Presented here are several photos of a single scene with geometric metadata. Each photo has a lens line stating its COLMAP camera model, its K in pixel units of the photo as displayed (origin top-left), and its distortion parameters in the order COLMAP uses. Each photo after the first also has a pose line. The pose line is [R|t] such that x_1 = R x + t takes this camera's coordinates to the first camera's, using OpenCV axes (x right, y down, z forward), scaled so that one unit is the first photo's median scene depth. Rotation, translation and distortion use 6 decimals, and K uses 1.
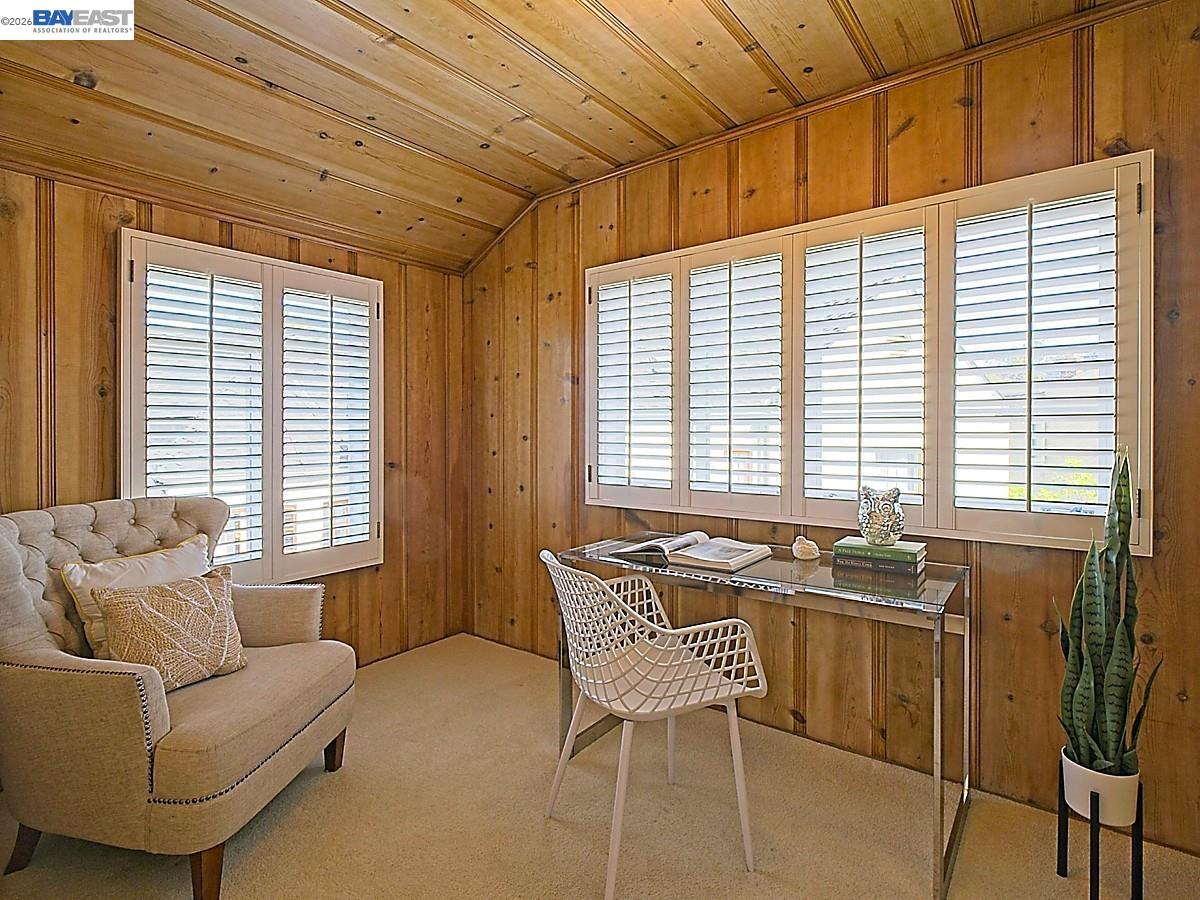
lens RADIAL K [[606.7, 0, 598.8], [0, 606.7, 446.3], [0, 0, 1]] dist [-0.000053, -0.000837]
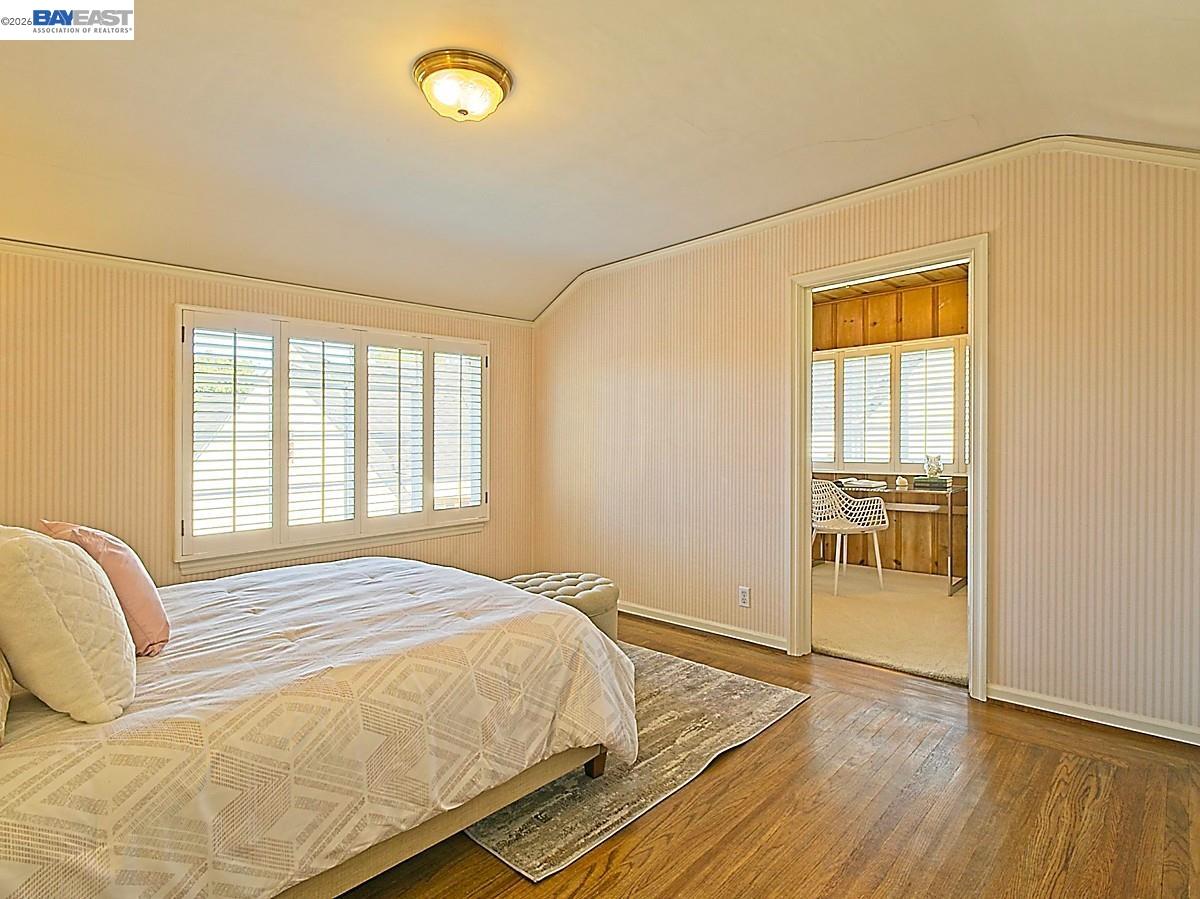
lens RADIAL K [[606.7, 0, 600.6], [0, 606.7, 448.4], [0, 0, 1]] dist [-0.000053, -0.000837]
pose [[0.993153, -0.001650, -0.116810, -0.512505], [0.002016, 0.999993, 0.003012, 0.022266], [0.116805, -0.003227, 0.993150, -1.389935]]
